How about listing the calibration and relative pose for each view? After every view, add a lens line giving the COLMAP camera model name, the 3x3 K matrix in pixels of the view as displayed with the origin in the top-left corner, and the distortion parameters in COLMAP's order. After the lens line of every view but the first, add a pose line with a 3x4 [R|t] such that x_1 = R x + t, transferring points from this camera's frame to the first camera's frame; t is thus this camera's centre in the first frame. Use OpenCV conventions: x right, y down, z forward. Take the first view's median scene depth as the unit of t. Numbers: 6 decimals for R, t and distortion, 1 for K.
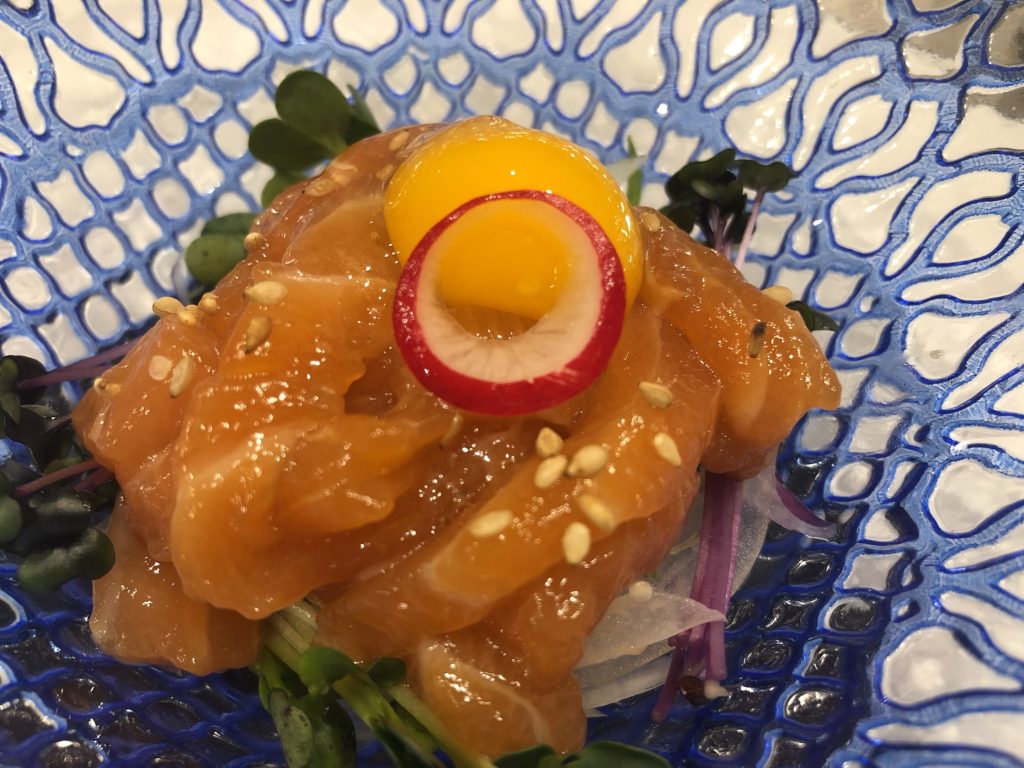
lens RADIAL K [[911.3, 0, 512.0], [0, 911.3, 384.0], [0, 0, 1]] dist [-0.125144, 0.221553]
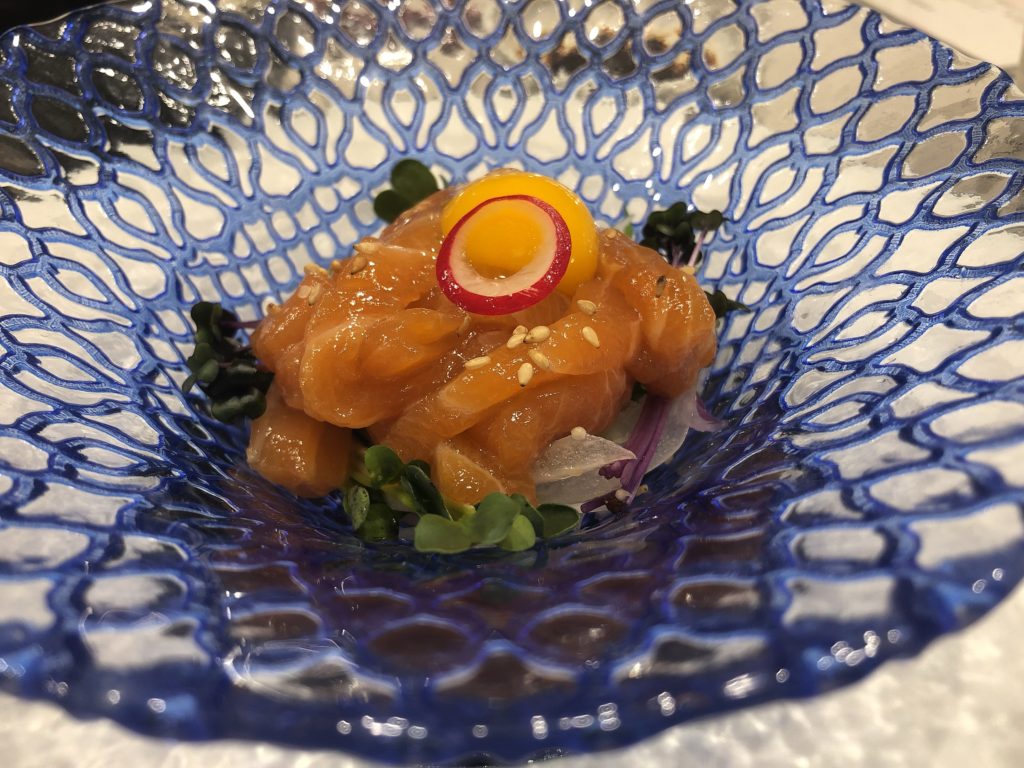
lens RADIAL K [[835.2, 0, 512.0], [0, 835.2, 384.0], [0, 0, 1]] dist [0.004719, -0.001953]
pose [[0.987771, 0.017805, -0.154893, 0.178139], [-0.047386, 0.980746, -0.189450, 0.302452], [0.148537, 0.194473, 0.969596, -0.320475]]
